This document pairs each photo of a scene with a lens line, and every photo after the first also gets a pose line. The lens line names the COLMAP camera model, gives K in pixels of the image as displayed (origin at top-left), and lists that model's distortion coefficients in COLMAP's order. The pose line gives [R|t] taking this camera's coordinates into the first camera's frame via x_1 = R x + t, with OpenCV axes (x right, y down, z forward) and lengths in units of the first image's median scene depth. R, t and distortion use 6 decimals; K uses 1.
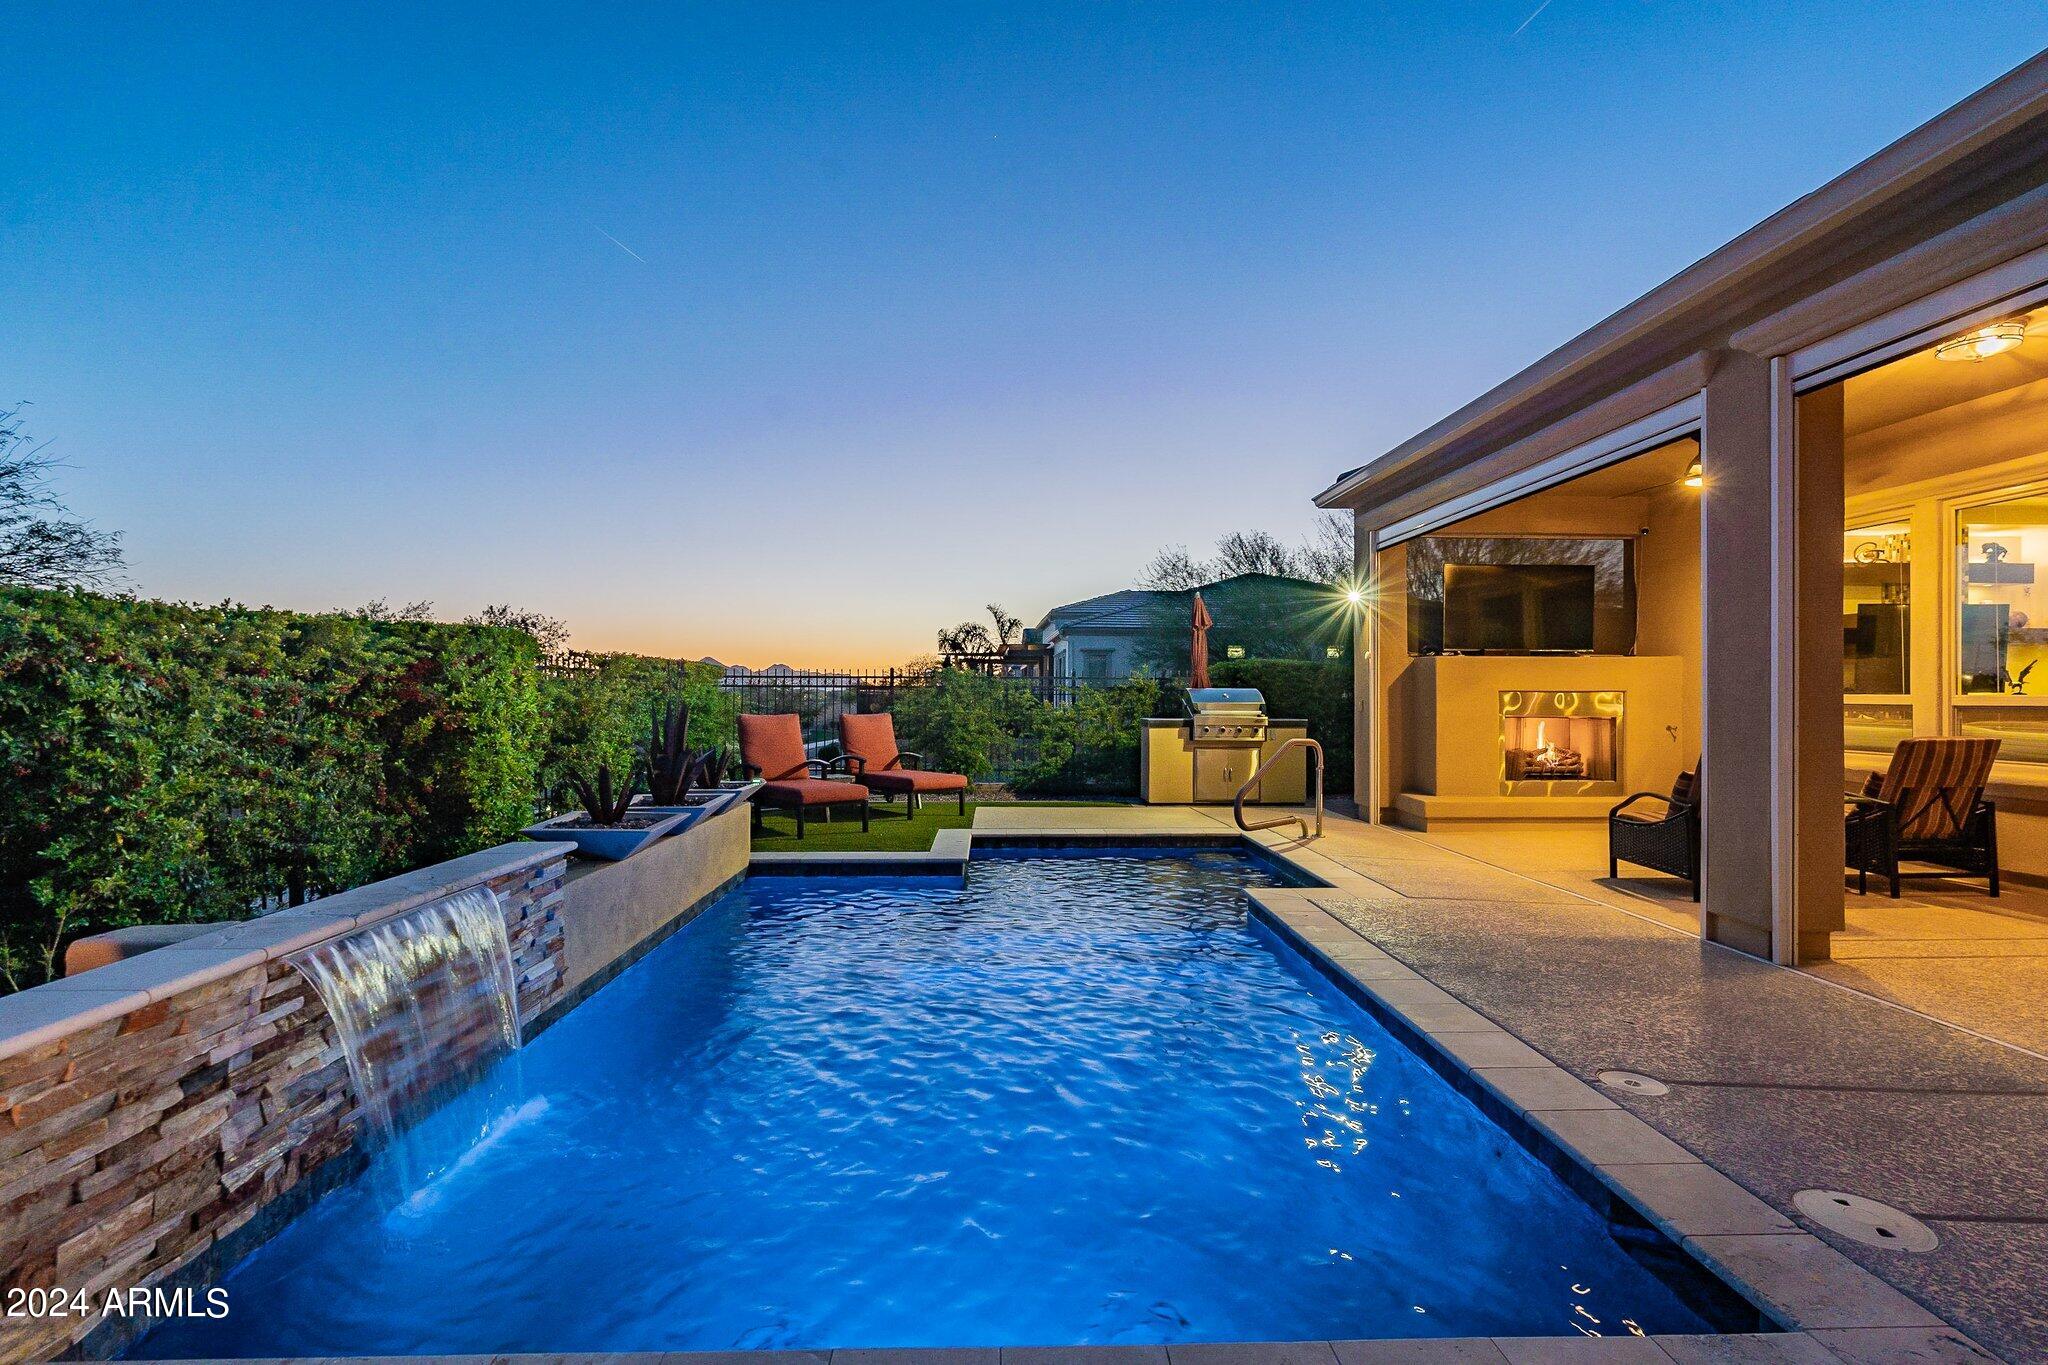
lens RADIAL K [[930.2, 0, 1015.2], [0, 930.2, 691.7], [0, 0, 1]] dist [-0.001129, 0.000045]
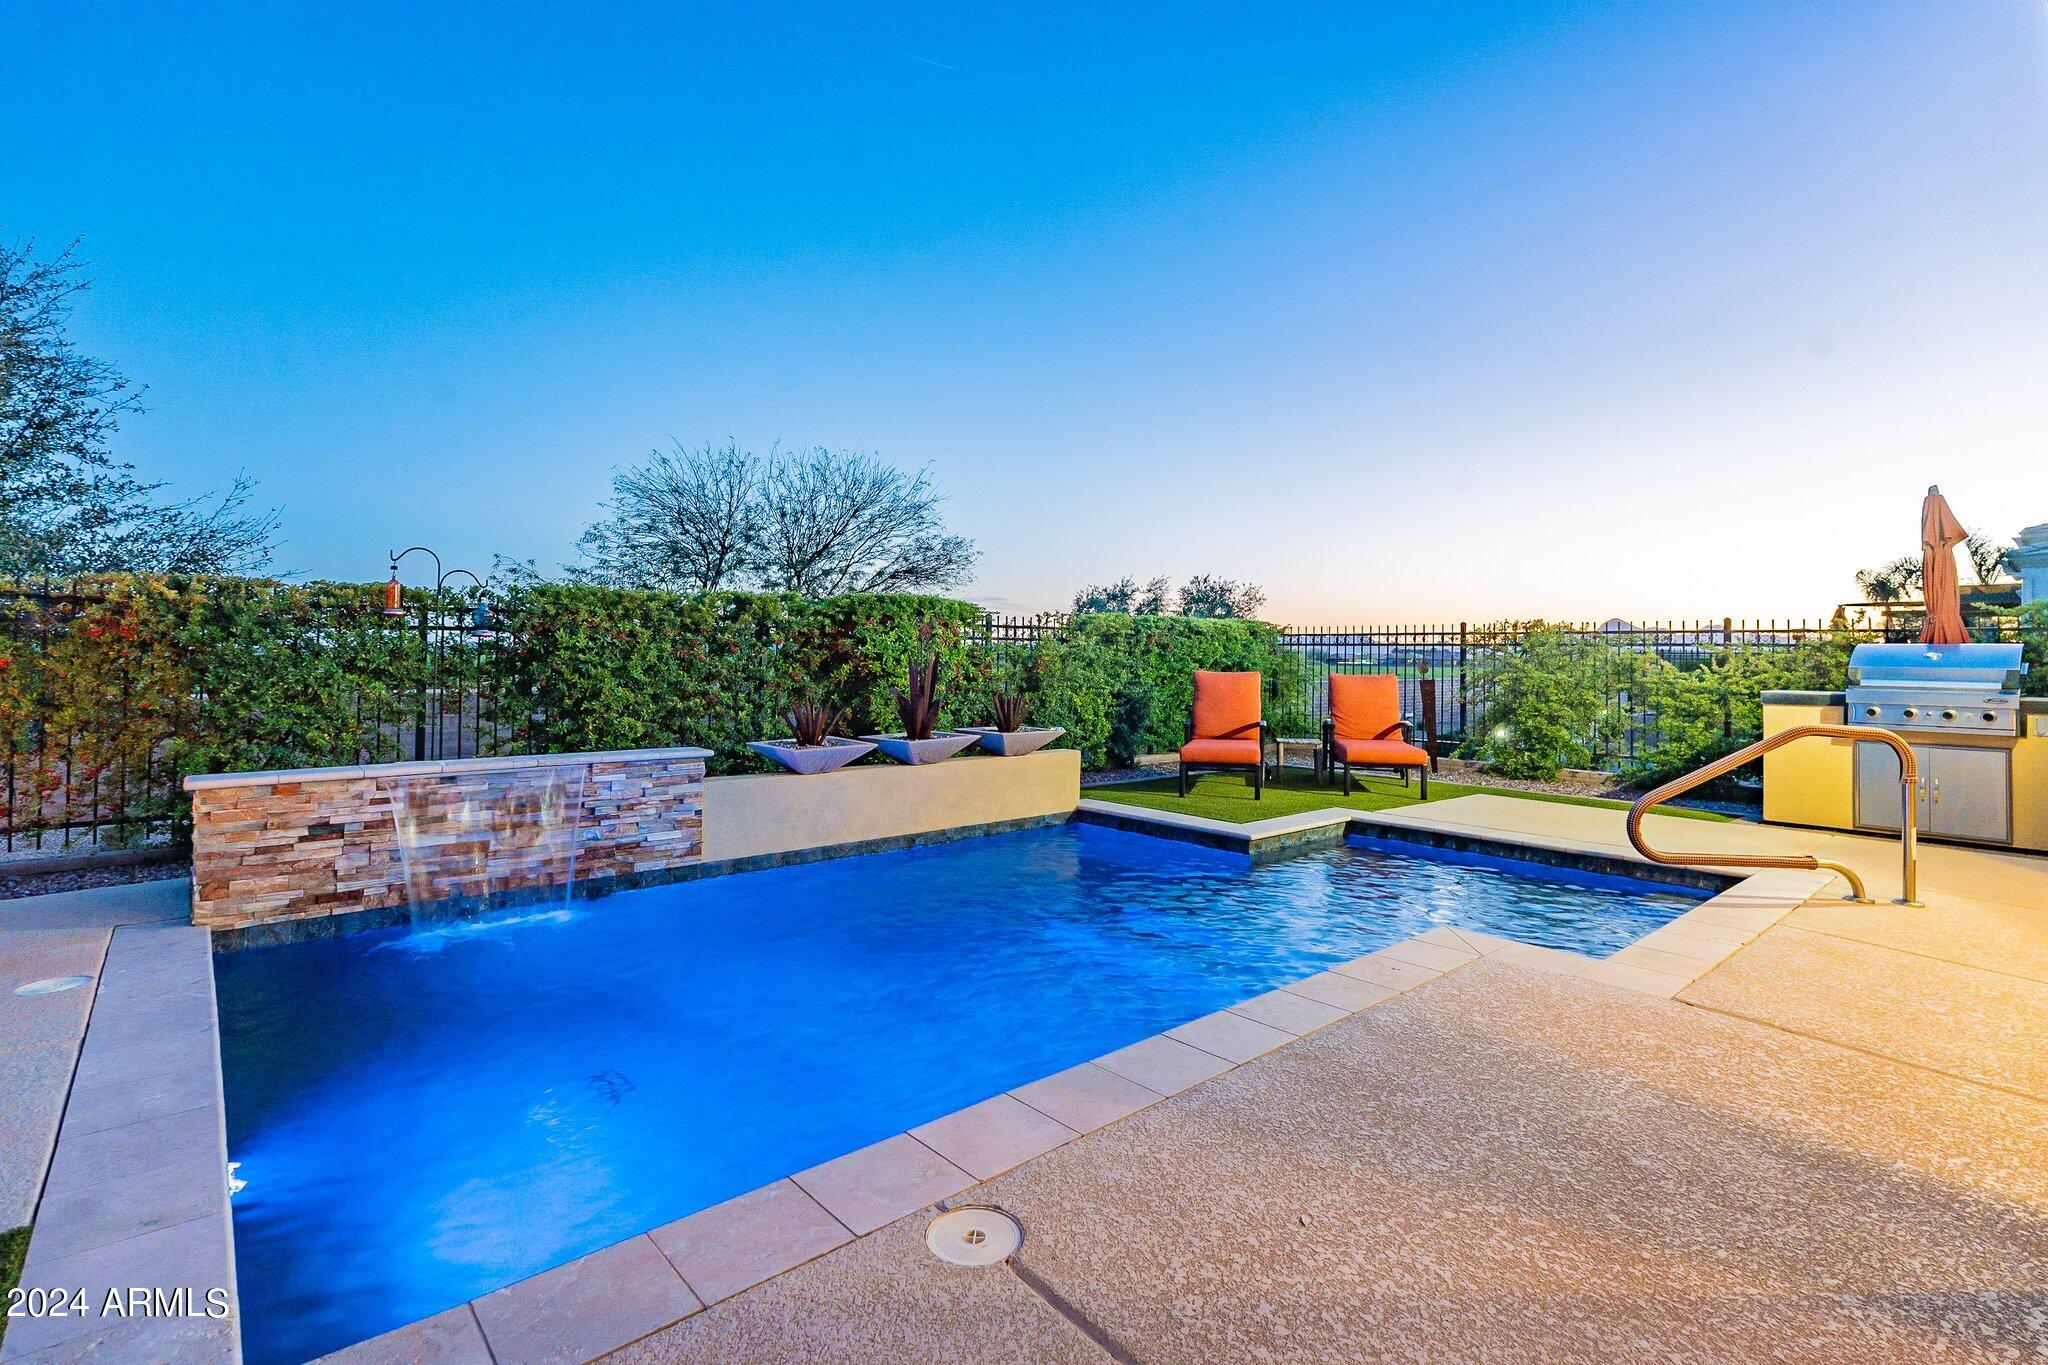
lens RADIAL K [[956.5, 0, 1012.9], [0, 956.5, 625.0], [0, 0, 1]] dist [0.000228, -0.000156]
pose [[0.634663, -0.021255, -0.772497, 0.388361], [-0.005290, 0.999479, -0.031846, 0.008944], [0.772771, 0.024299, 0.634219, 0.195247]]
